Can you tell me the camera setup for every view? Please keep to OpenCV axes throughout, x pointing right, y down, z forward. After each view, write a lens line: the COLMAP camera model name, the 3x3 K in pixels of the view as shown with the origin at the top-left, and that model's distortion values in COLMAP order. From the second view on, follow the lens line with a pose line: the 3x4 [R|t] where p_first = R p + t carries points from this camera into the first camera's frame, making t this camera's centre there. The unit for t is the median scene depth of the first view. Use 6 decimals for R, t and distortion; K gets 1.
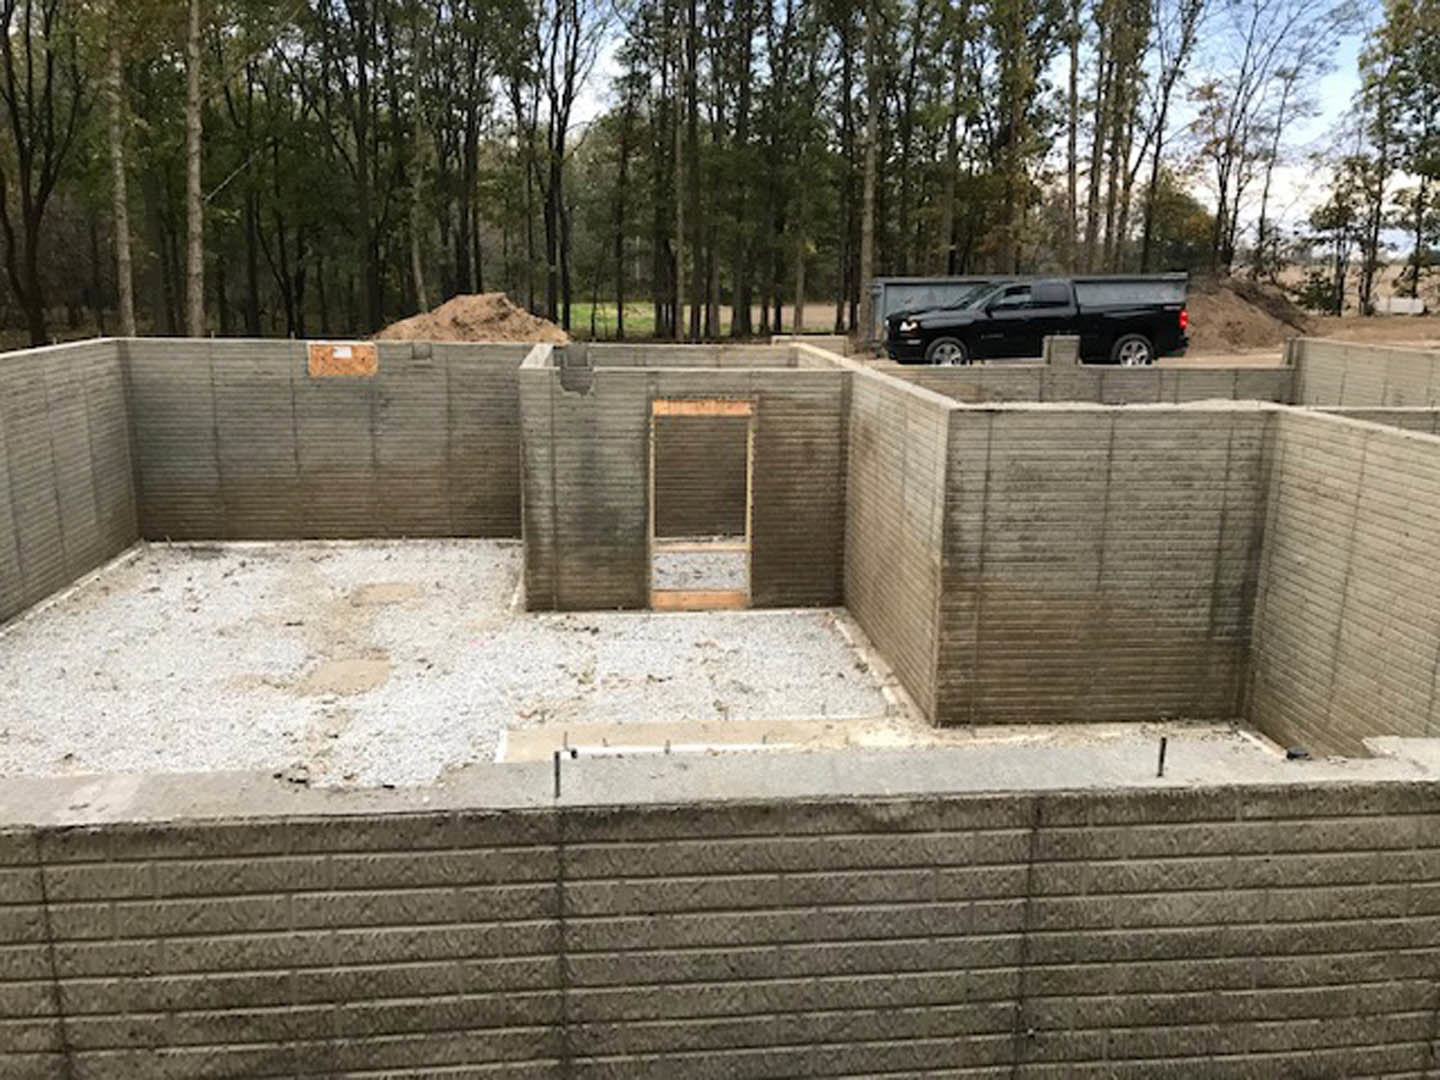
lens RADIAL K [[1176.9, 0, 722.9], [0, 1176.9, 539.5], [0, 0, 1]] dist [0.014765, -0.013531]
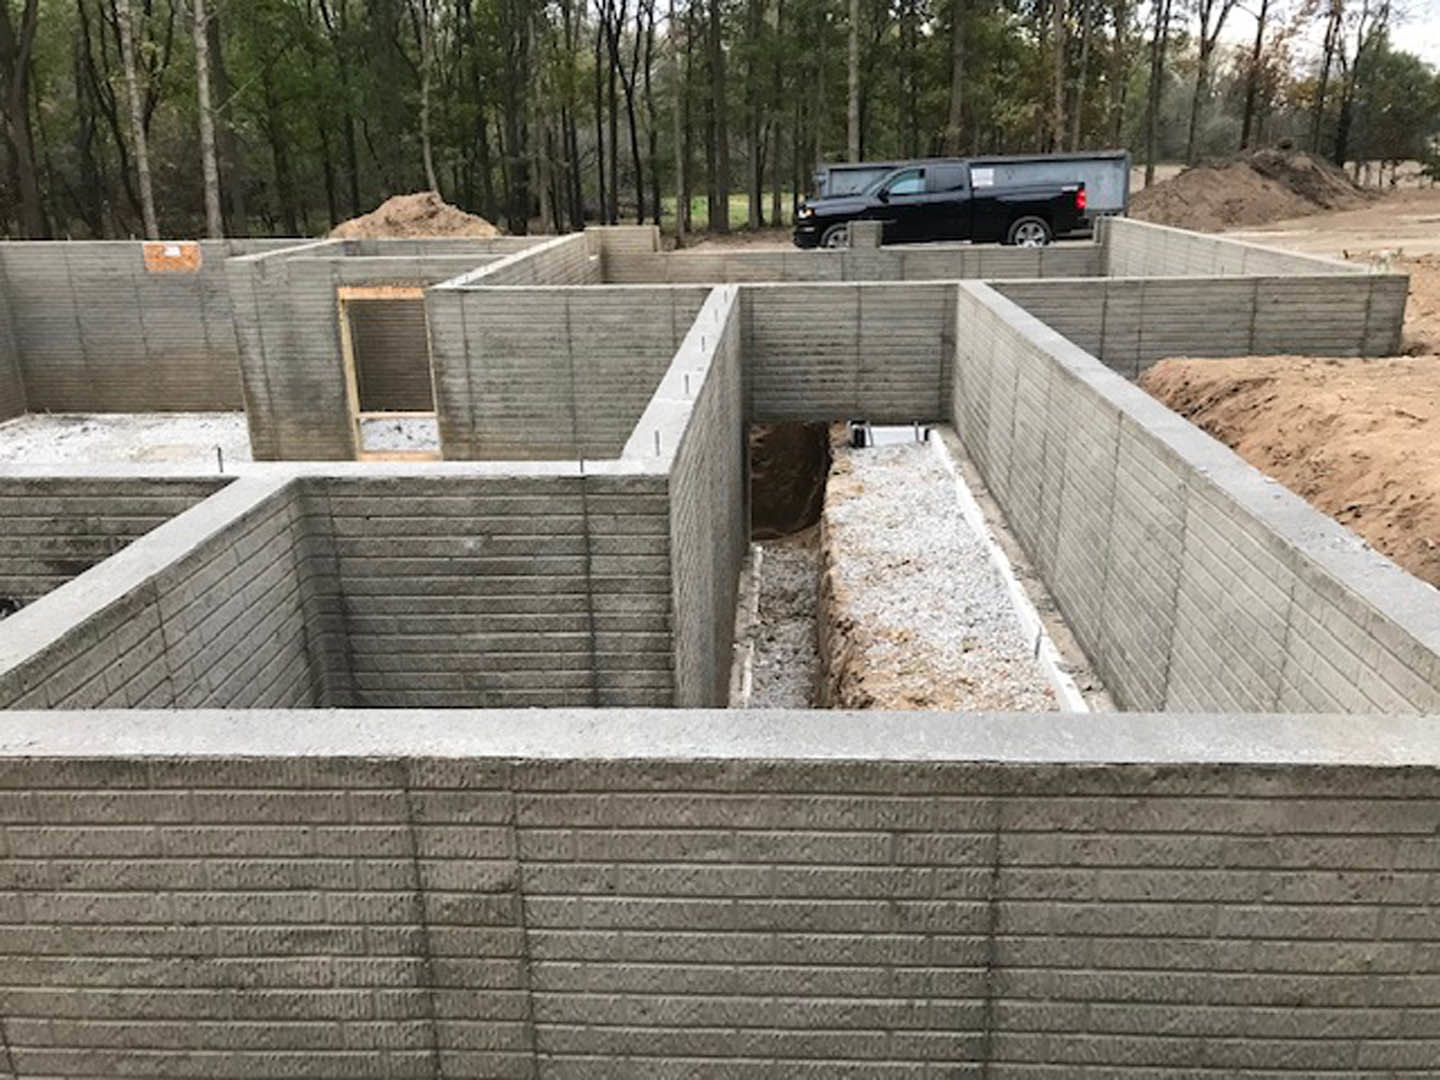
lens RADIAL K [[1176.9, 0, 716.0], [0, 1176.9, 537.3], [0, 0, 1]] dist [0.014765, -0.013531]
pose [[0.986089, 0.018924, -0.165135, 0.258743], [-0.004767, 0.996309, 0.085707, 0.013818], [0.166147, -0.083727, 0.982540, -0.054399]]
